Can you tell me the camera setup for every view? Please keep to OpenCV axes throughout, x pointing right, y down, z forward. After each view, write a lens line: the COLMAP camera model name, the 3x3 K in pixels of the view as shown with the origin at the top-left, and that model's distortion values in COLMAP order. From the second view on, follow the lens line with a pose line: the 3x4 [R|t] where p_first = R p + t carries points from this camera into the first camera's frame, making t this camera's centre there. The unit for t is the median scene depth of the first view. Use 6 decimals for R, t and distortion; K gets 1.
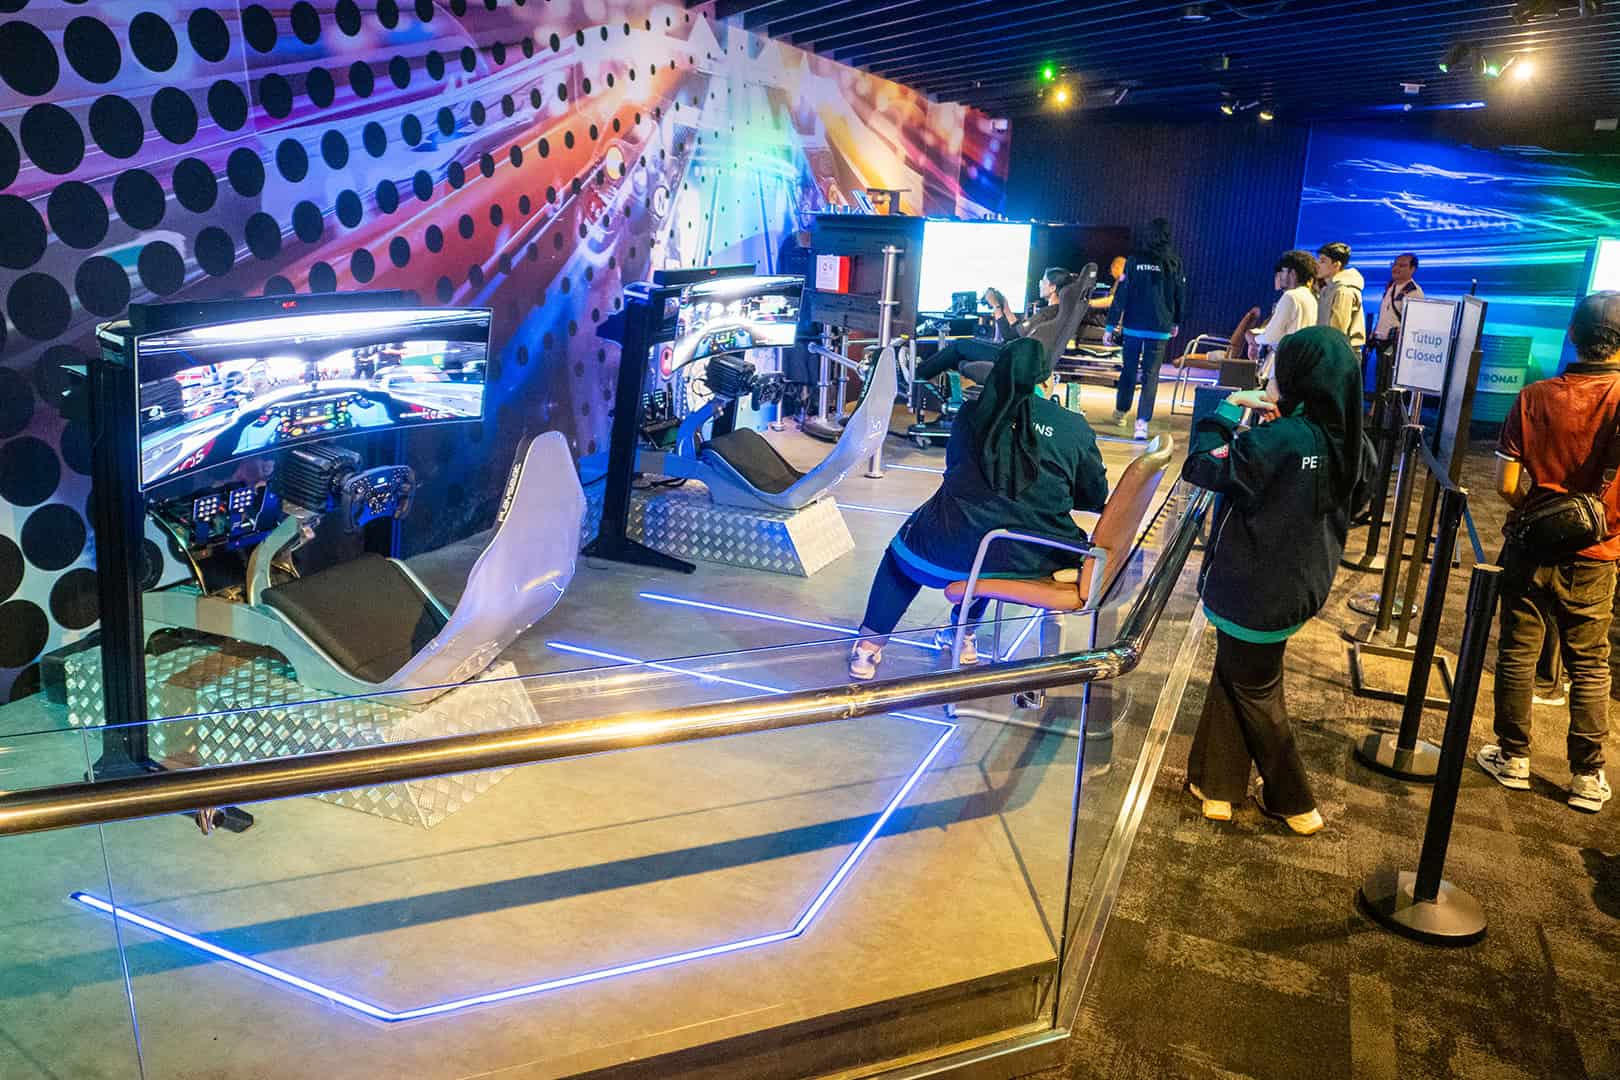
lens RADIAL K [[1123.1, 0, 810.0], [0, 1123.1, 540.0], [0, 0, 1]] dist [-0.024192, -0.000562]
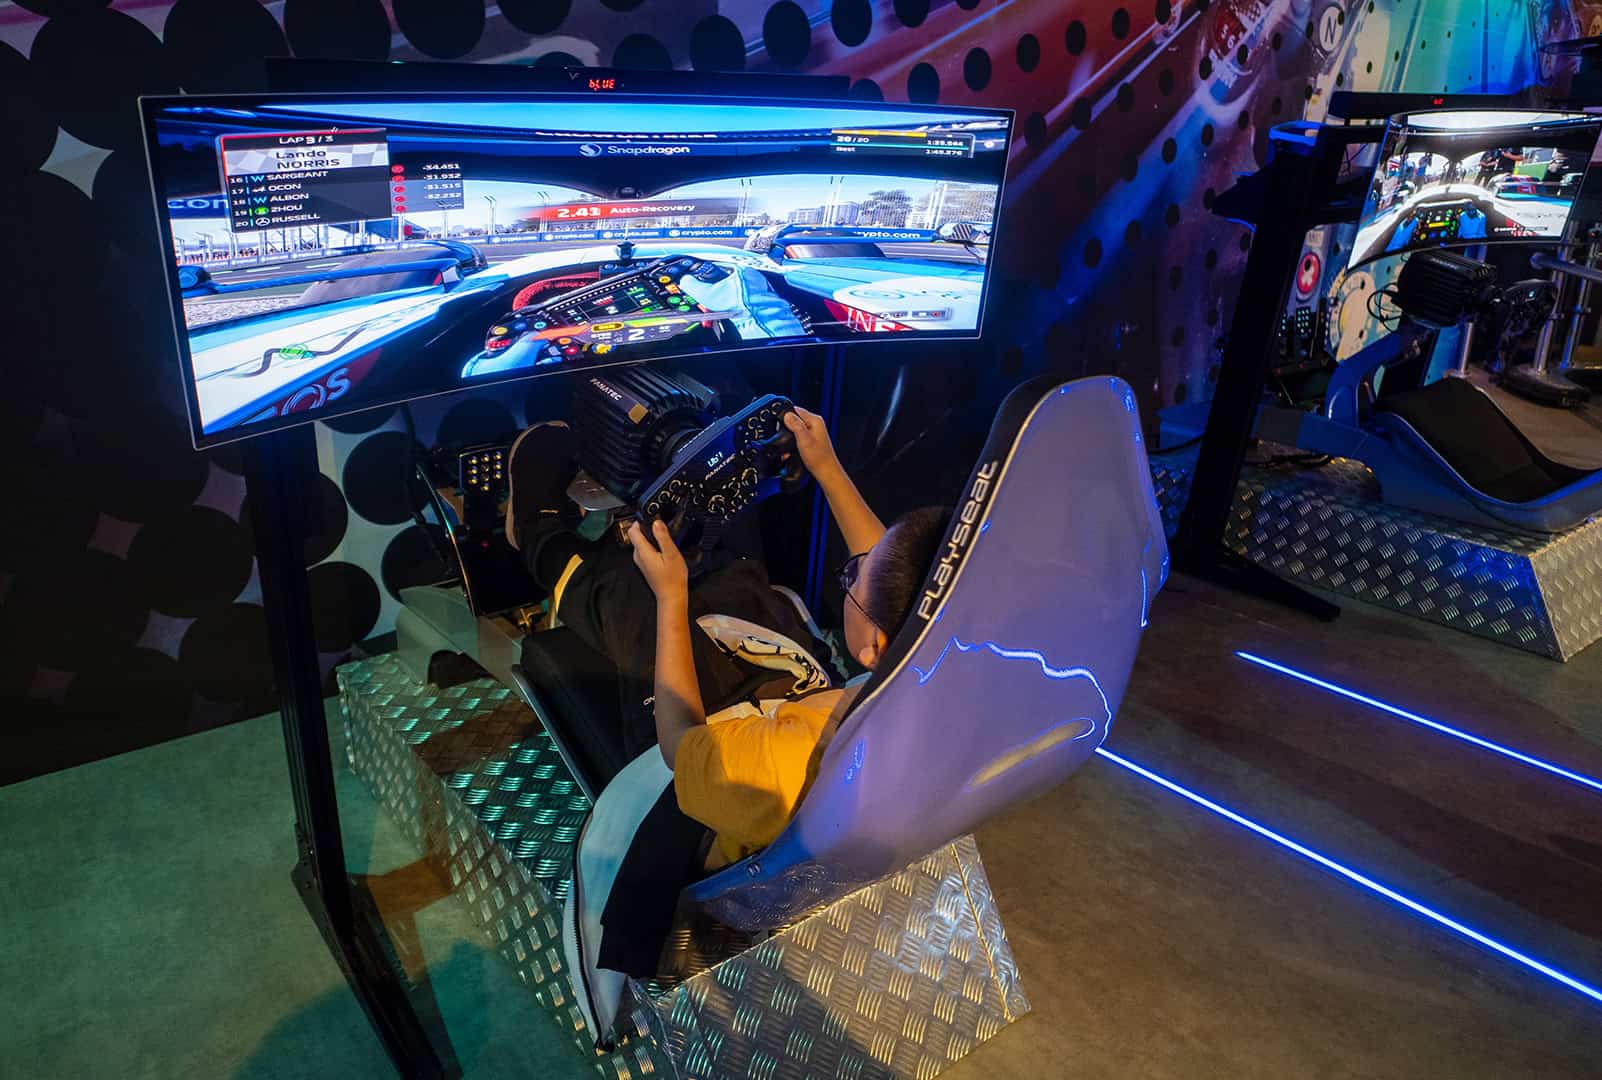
lens RADIAL K [[1162.0, 0, 801.0], [0, 1162.0, 540.0], [0, 0, 1]] dist [-0.010473, -0.000400]
pose [[0.875348, 0.121267, -0.468039, -0.064535], [-0.096081, 0.992358, 0.077421, -0.030678], [0.473850, -0.022801, 0.880310, 0.310597]]
